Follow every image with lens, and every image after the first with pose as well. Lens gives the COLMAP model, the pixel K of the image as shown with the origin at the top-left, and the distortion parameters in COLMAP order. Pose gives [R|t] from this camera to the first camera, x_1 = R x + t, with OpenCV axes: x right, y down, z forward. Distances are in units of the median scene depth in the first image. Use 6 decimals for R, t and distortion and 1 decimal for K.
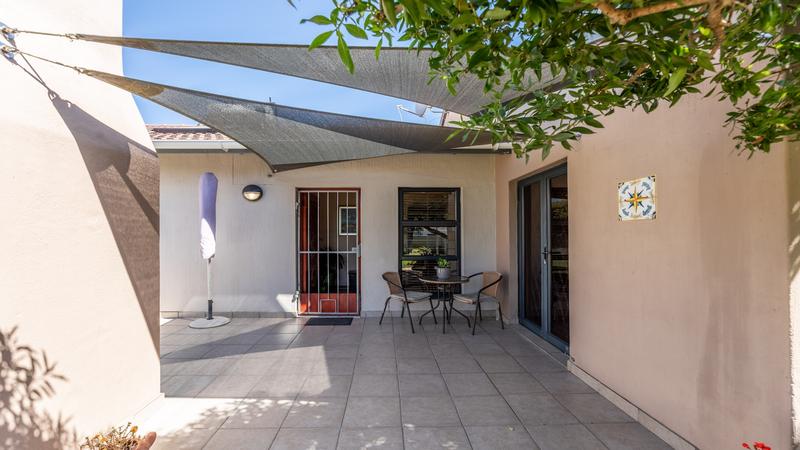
lens RADIAL K [[328.5, 0, 398.8], [0, 328.5, 229.3], [0, 0, 1]] dist [-0.001441, -0.000208]
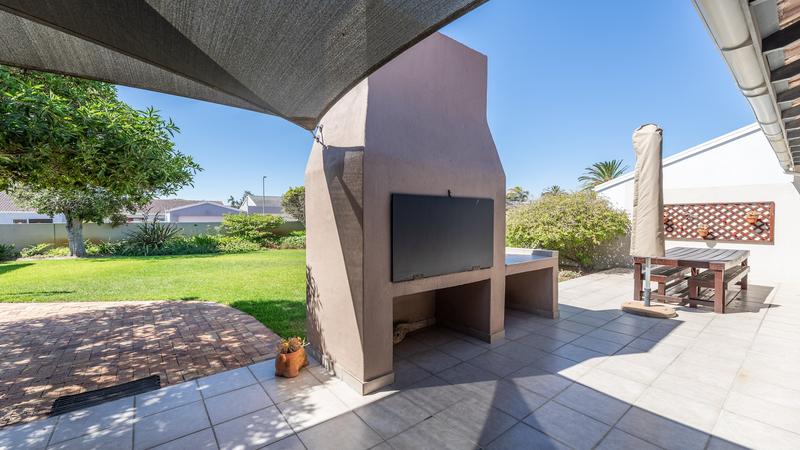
lens RADIAL K [[328.5, 0, 399.2], [0, 328.5, 225.2], [0, 0, 1]] dist [-0.001441, -0.000208]
pose [[-0.815354, 0.018076, -0.578681, -0.249727], [0.014526, 0.999837, 0.010765, 0.001153], [0.578781, 0.000371, -0.815483, 2.027304]]
